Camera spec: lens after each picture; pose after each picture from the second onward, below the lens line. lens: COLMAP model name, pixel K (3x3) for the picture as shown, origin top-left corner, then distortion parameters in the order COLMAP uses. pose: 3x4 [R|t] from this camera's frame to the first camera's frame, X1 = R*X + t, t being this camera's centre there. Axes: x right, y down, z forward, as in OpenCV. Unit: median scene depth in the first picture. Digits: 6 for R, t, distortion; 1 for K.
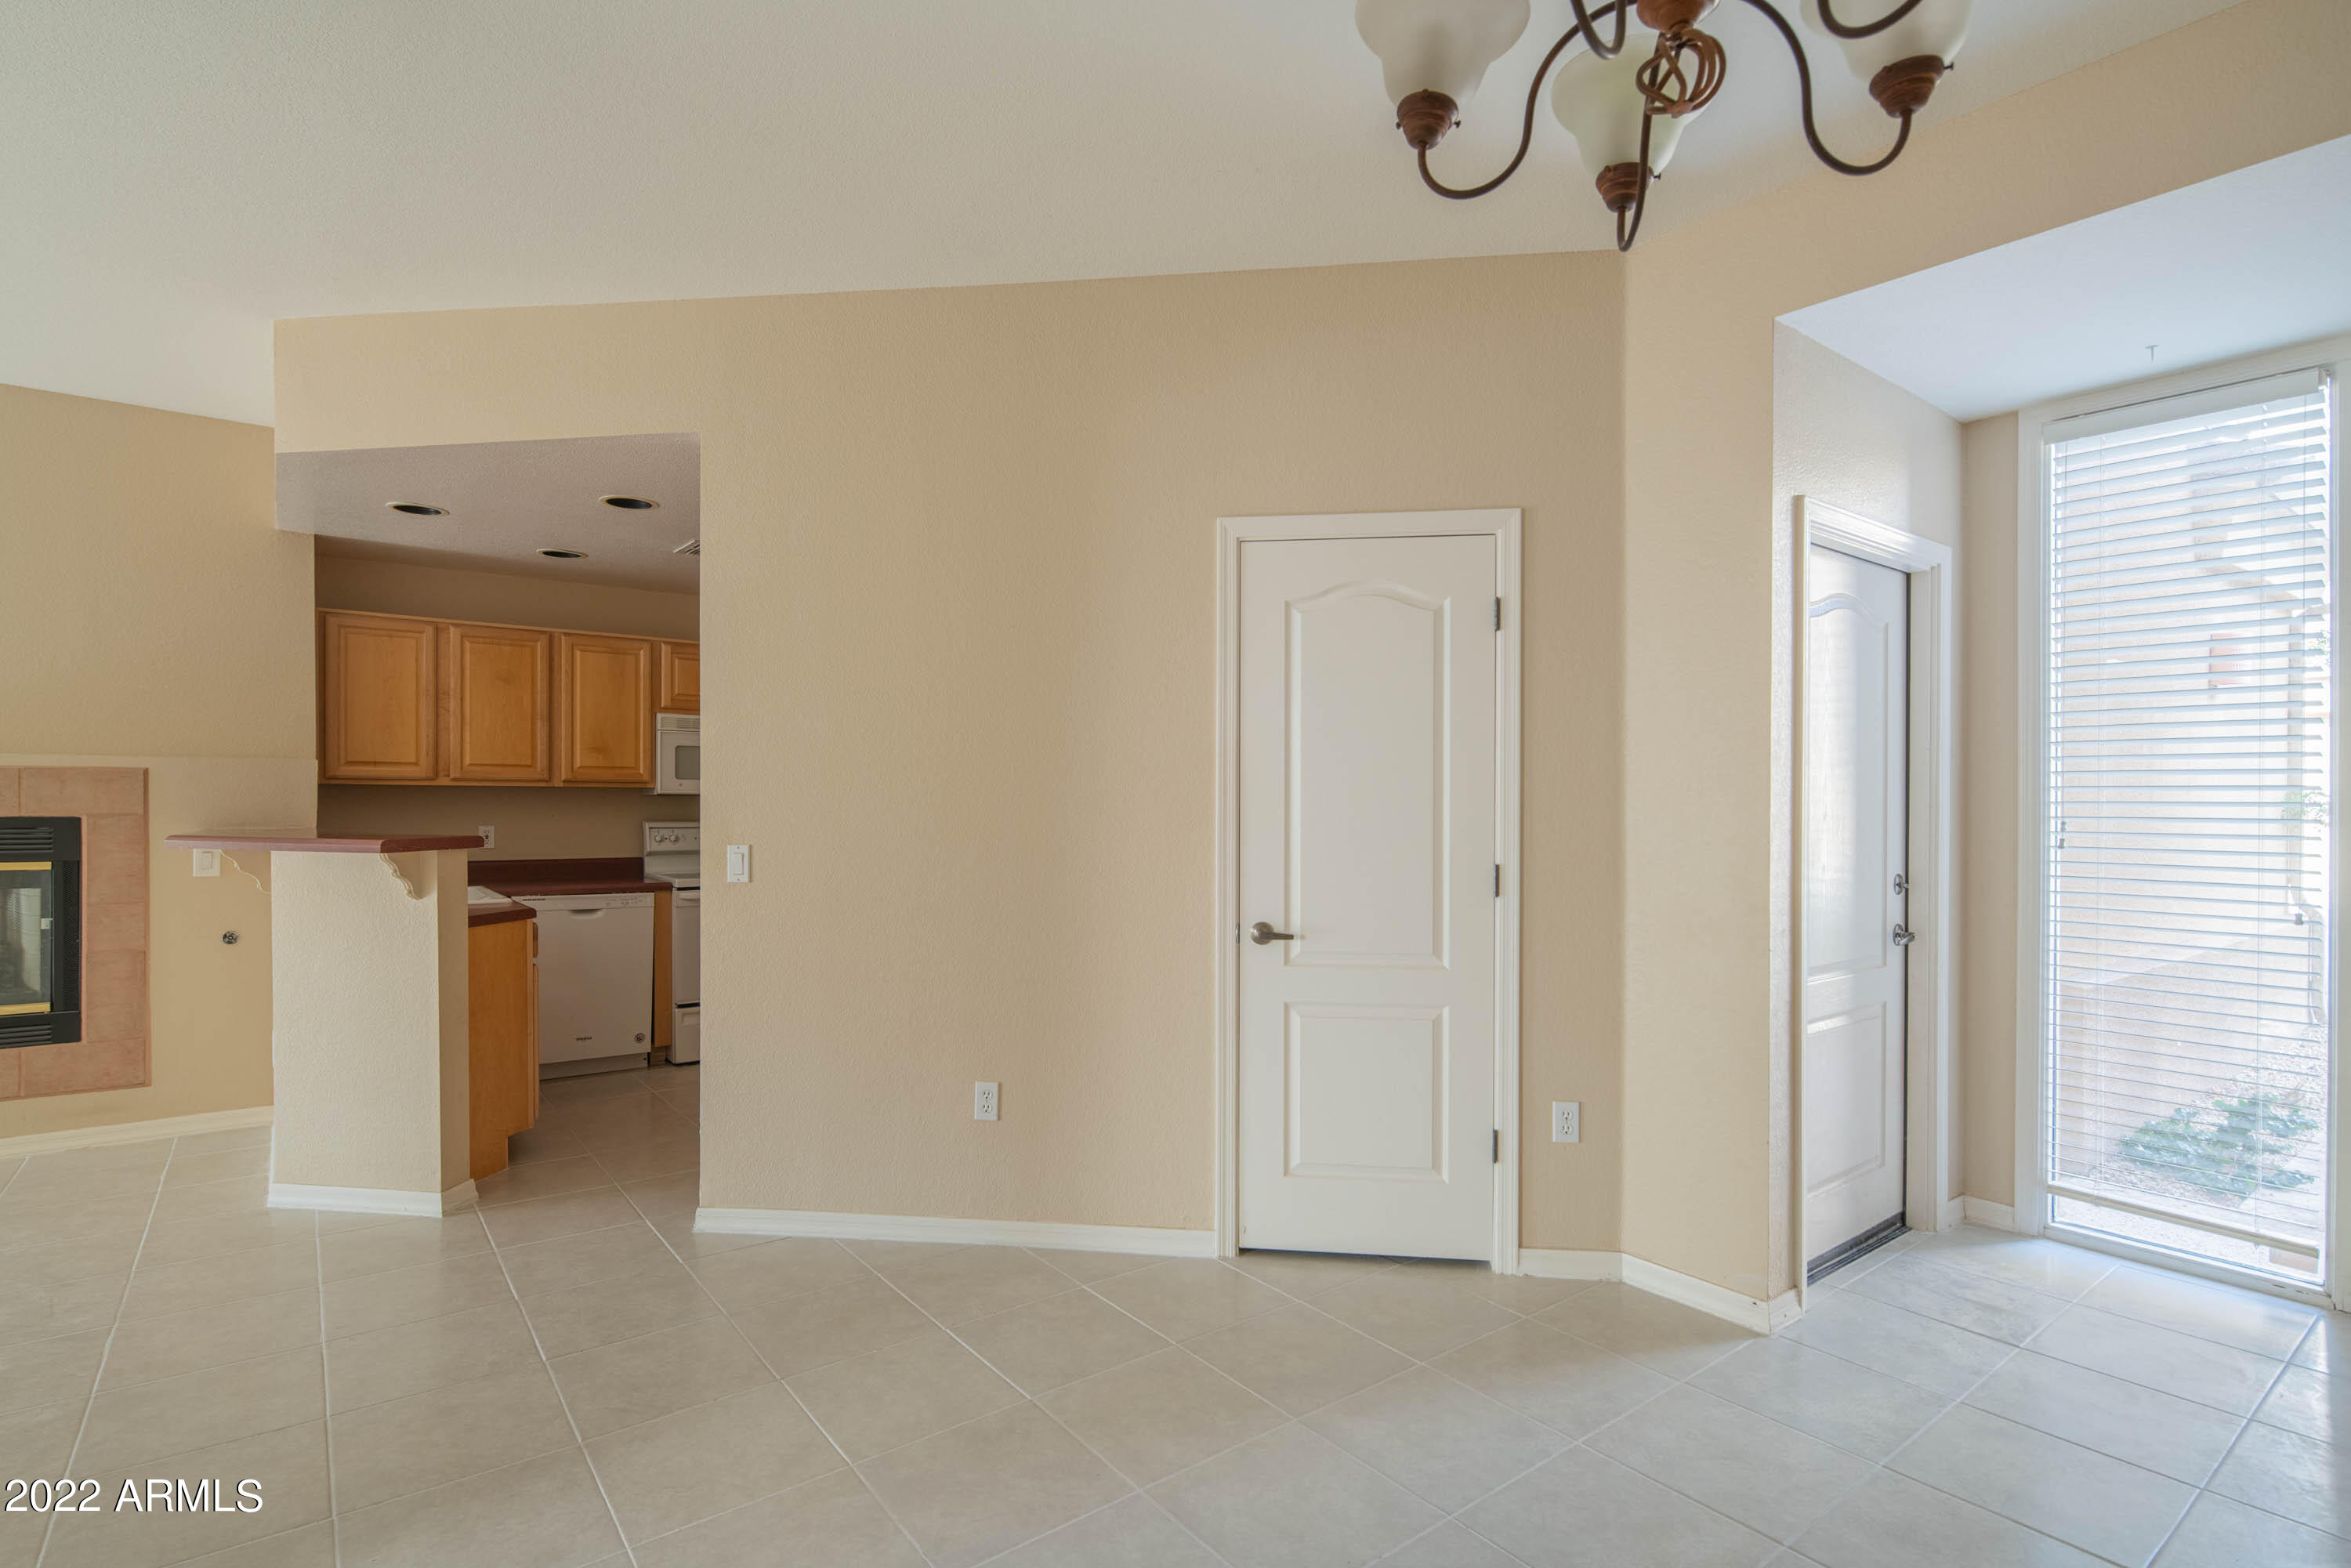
lens RADIAL K [[1154.7, 0, 1167.8], [0, 1154.7, 808.3], [0, 0, 1]] dist [-0.000038, -0.000407]
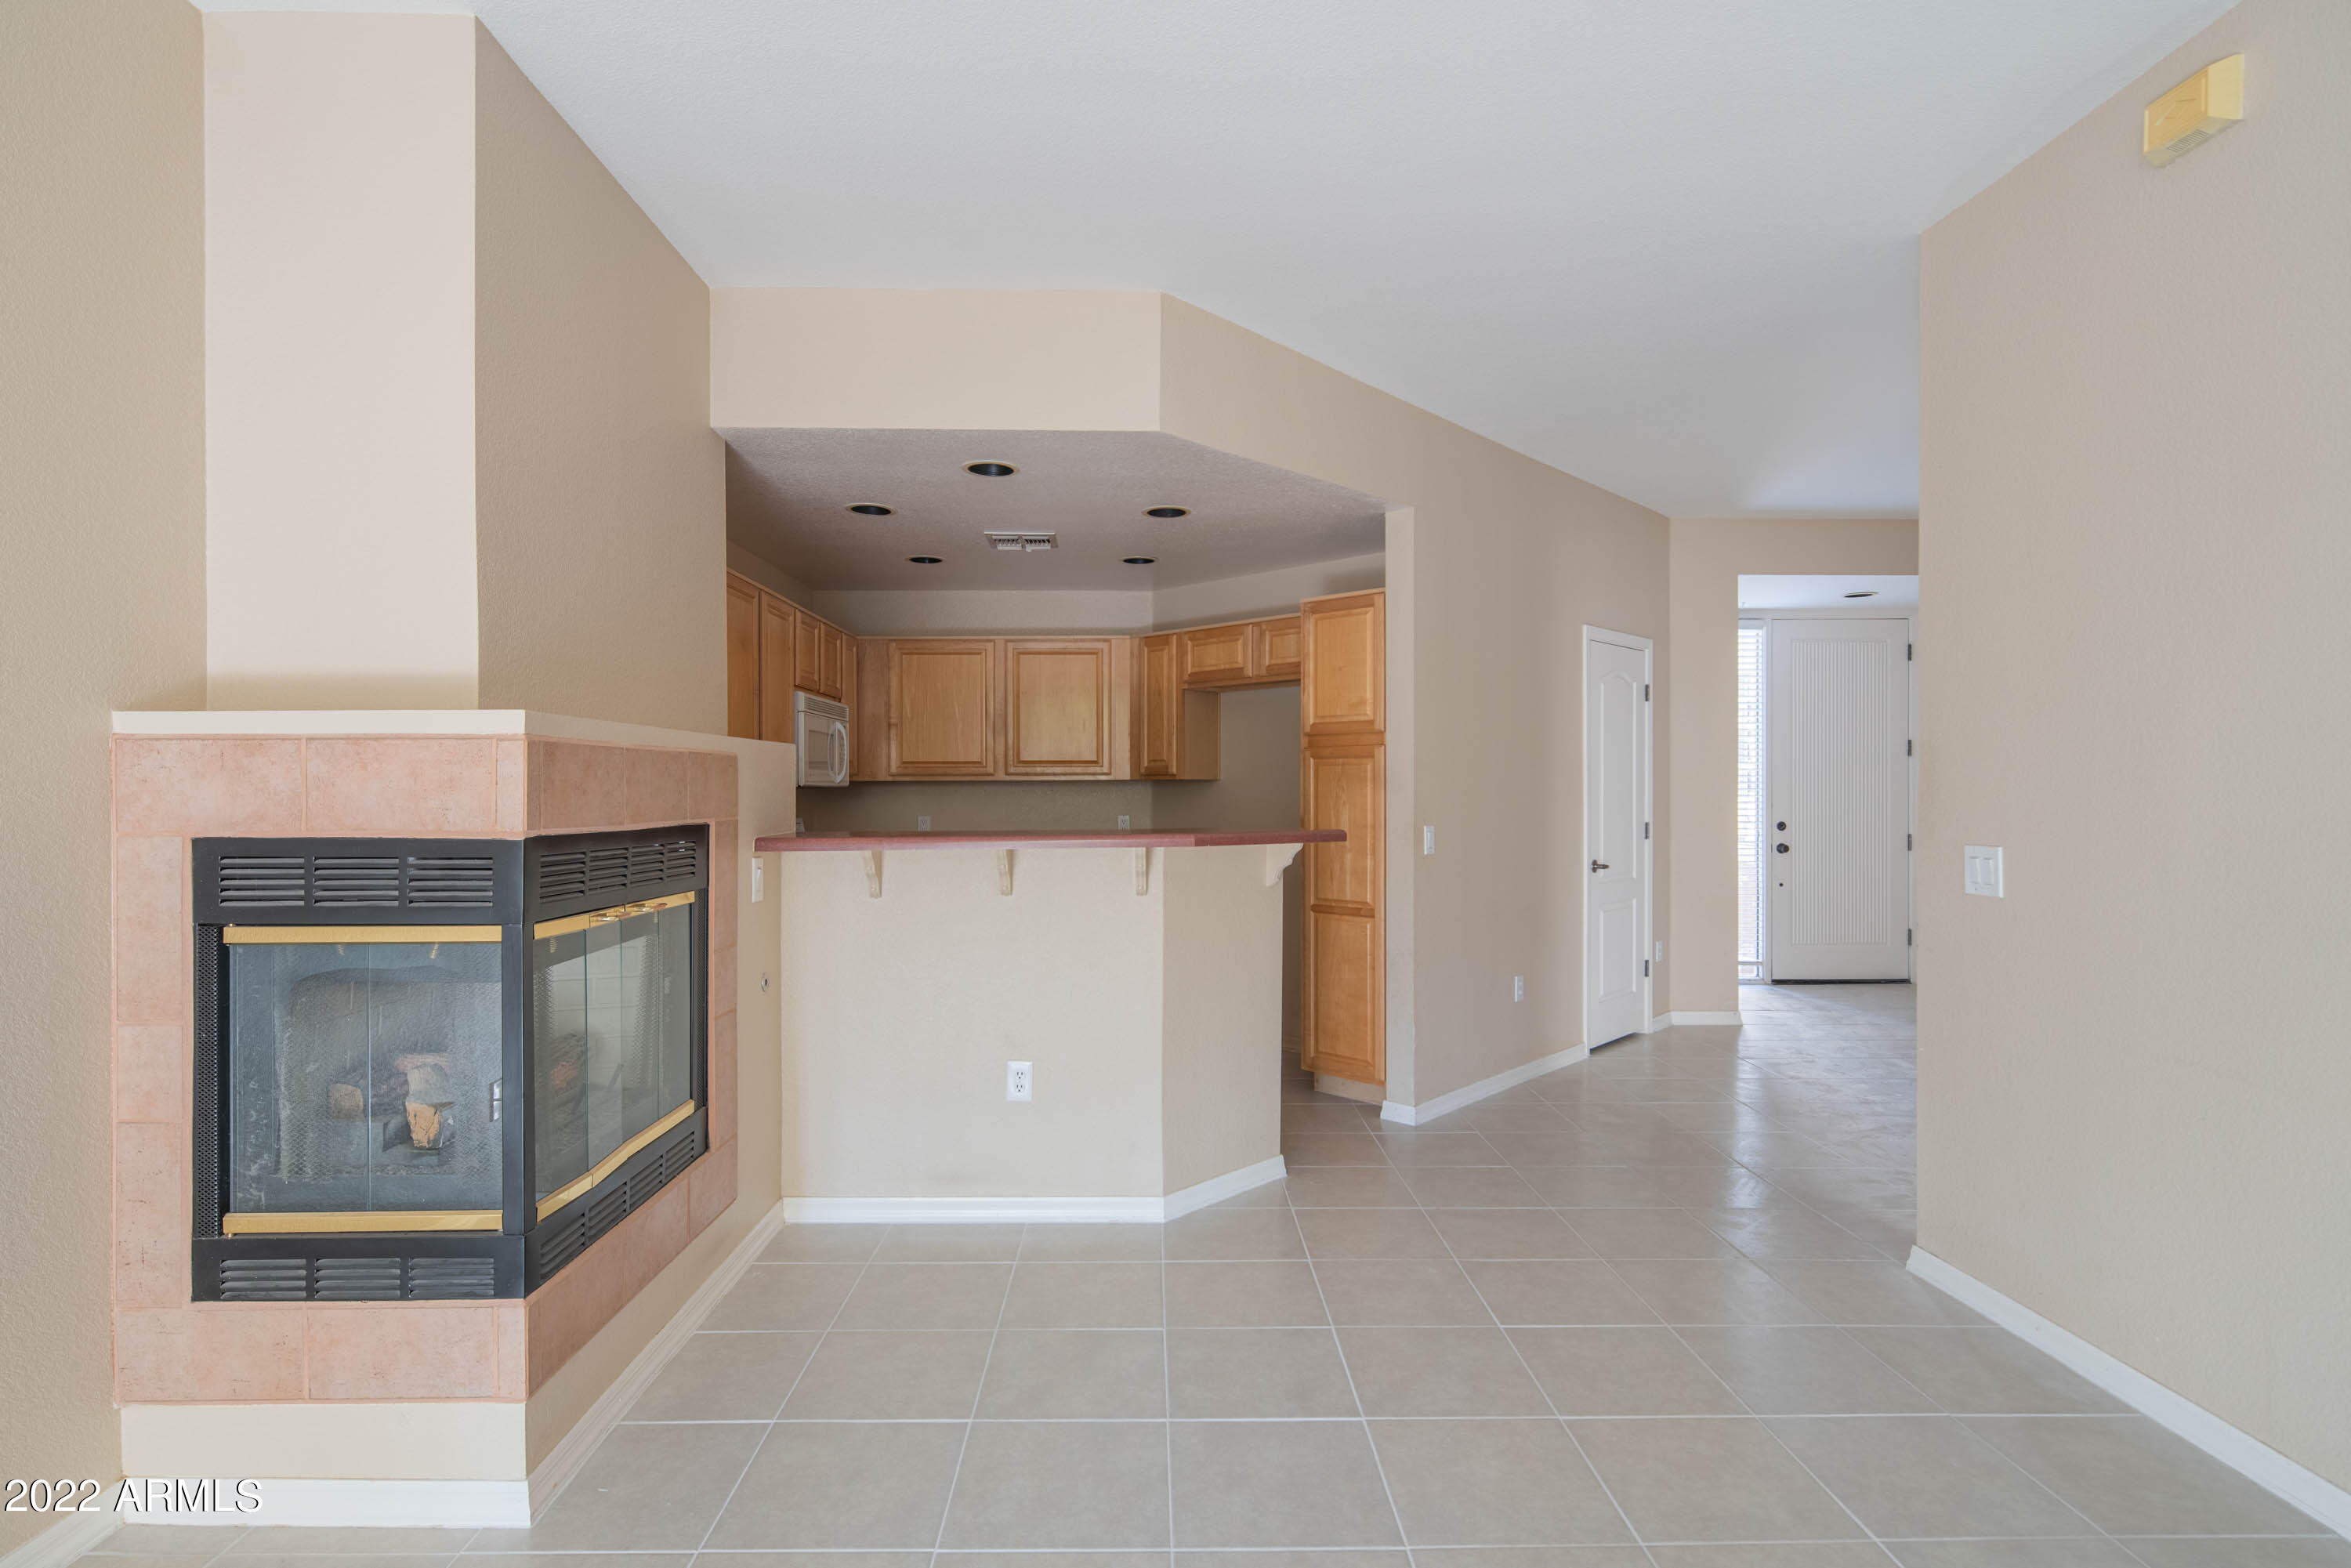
lens RADIAL K [[1169.3, 0, 1164.5], [0, 1169.3, 792.6], [0, 0, 1]] dist [0.002791, -0.000408]
pose [[0.595186, -0.007639, 0.803552, -1.315155], [0.008627, 0.999958, 0.003116, -0.010806], [-0.803542, 0.005078, 0.595227, 0.359331]]
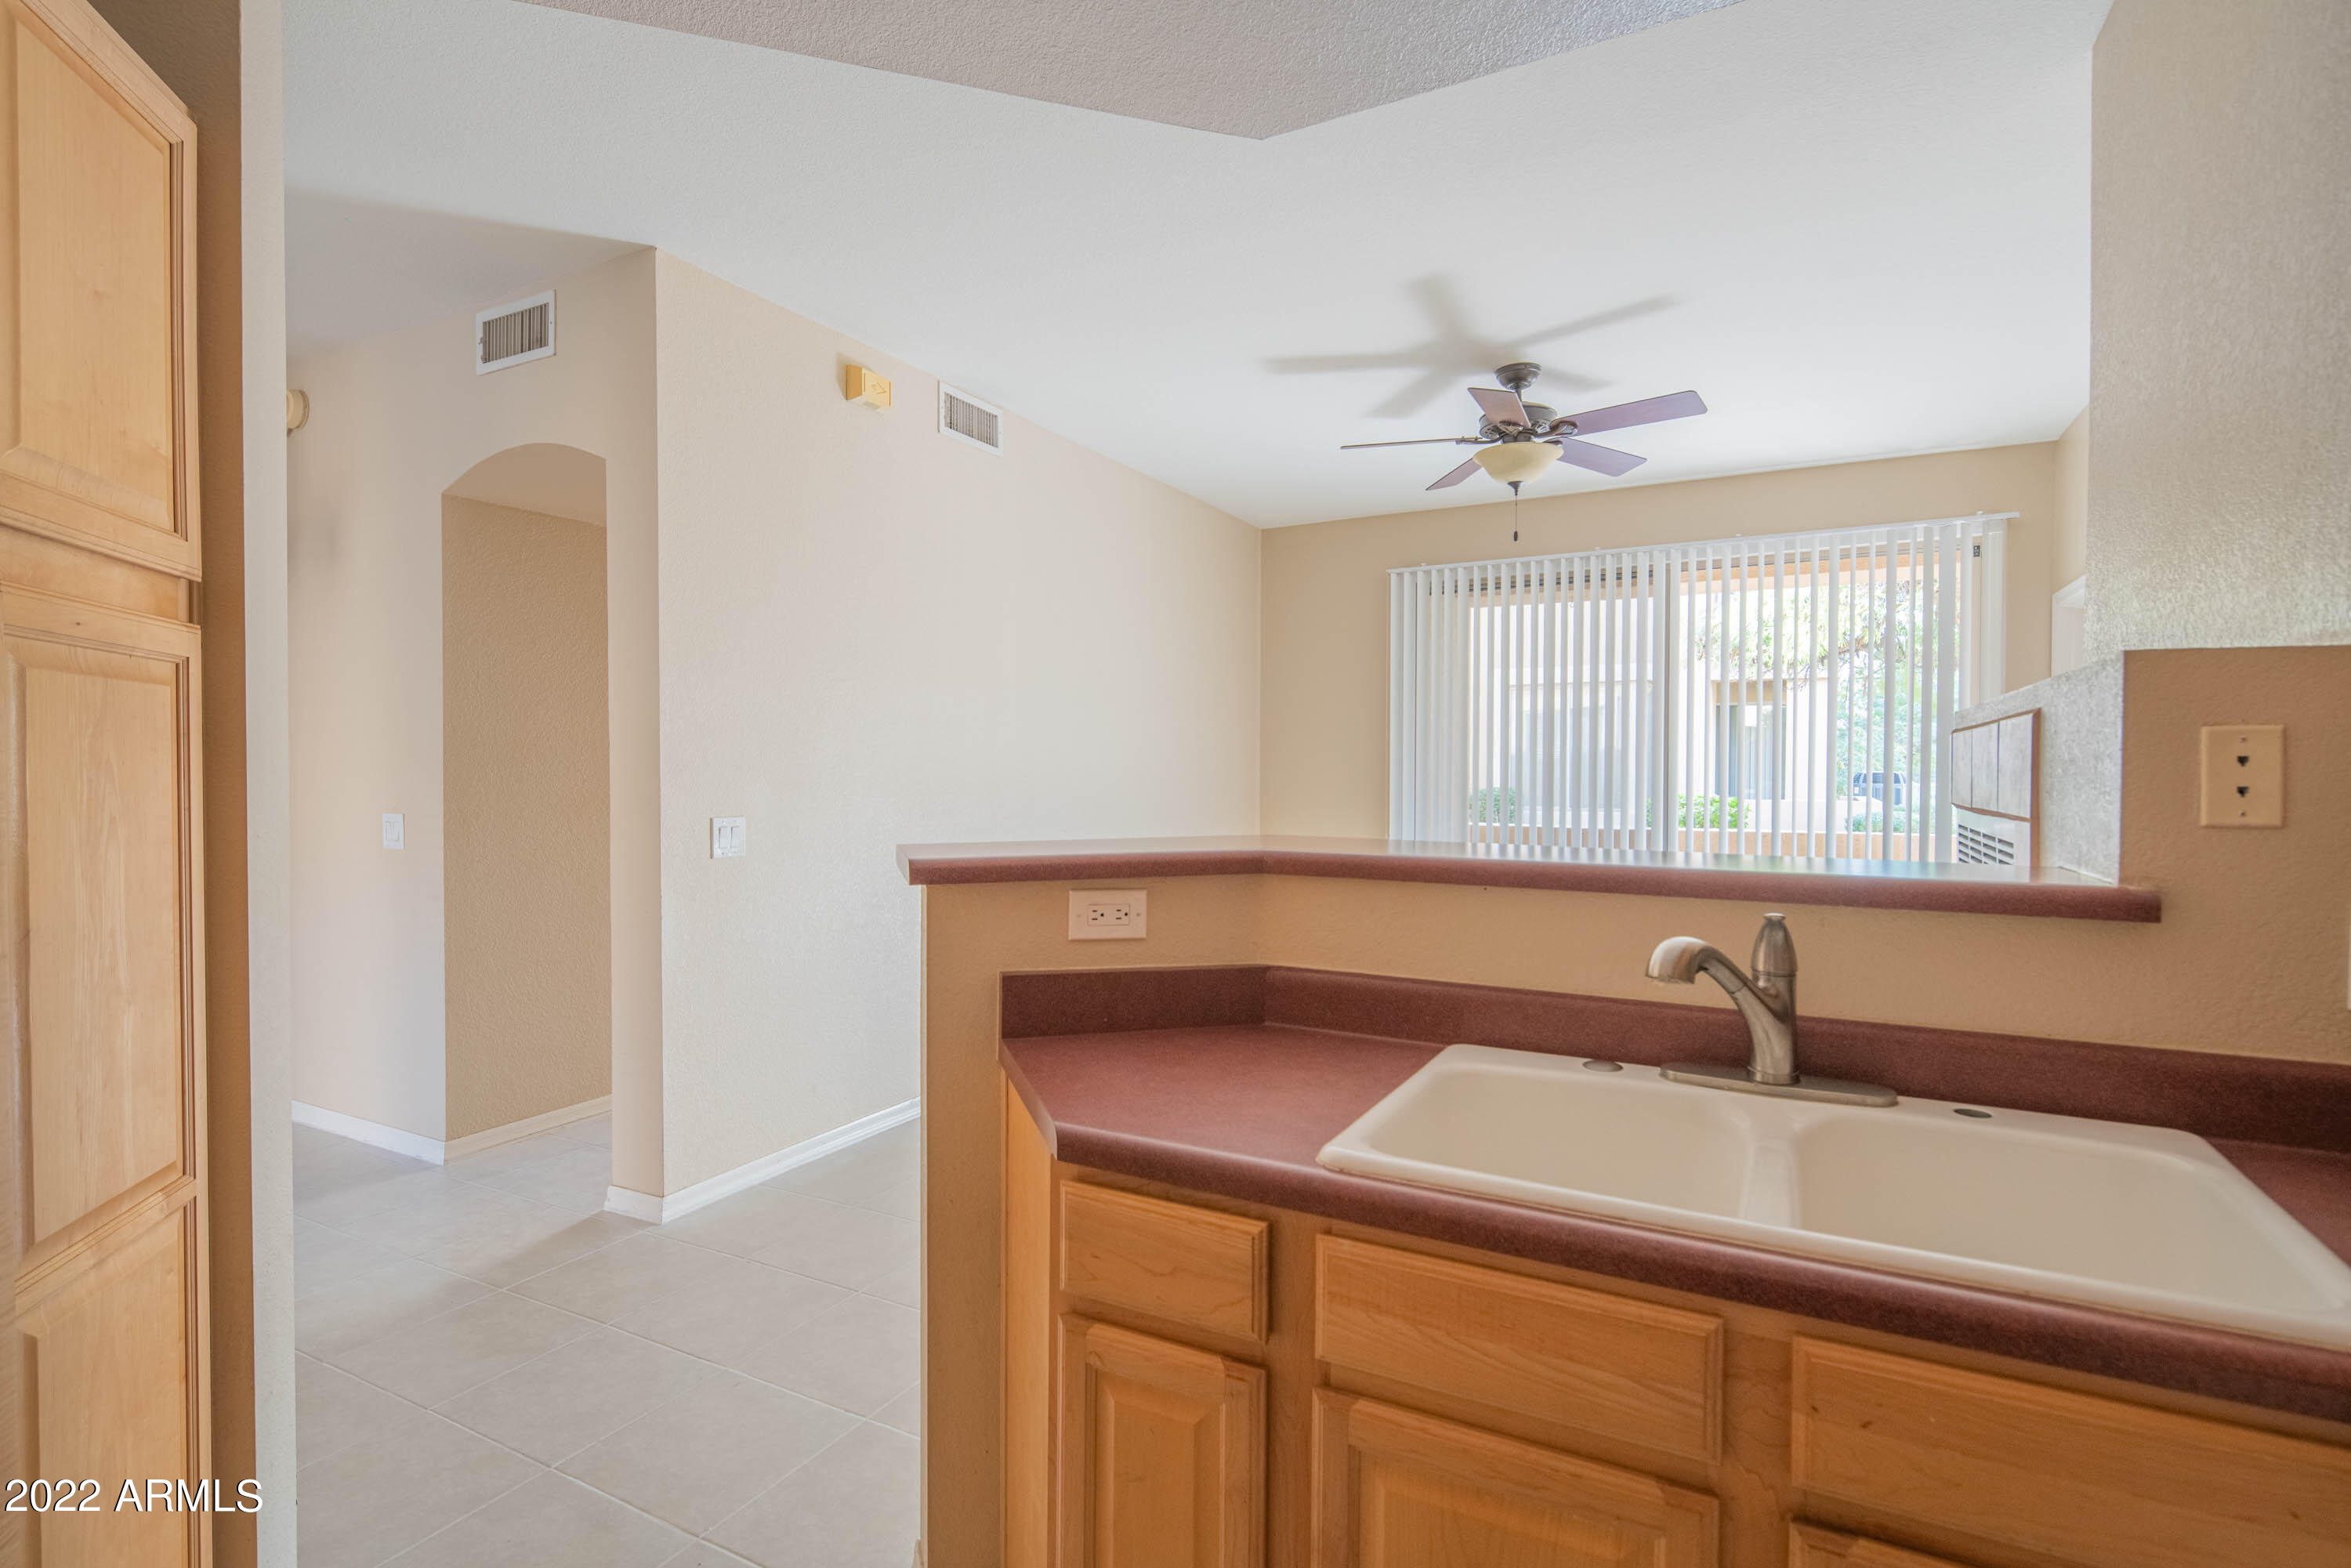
lens RADIAL K [[1144.6, 0, 1160.6], [0, 1144.6, 785.8], [0, 0, 1]] dist [0.001551, -0.001544]
pose [[-0.913282, -0.001394, -0.407326, -0.433276], [-0.009251, 0.999807, 0.017320, -0.011349], [0.407223, 0.019586, -0.913119, 1.254298]]
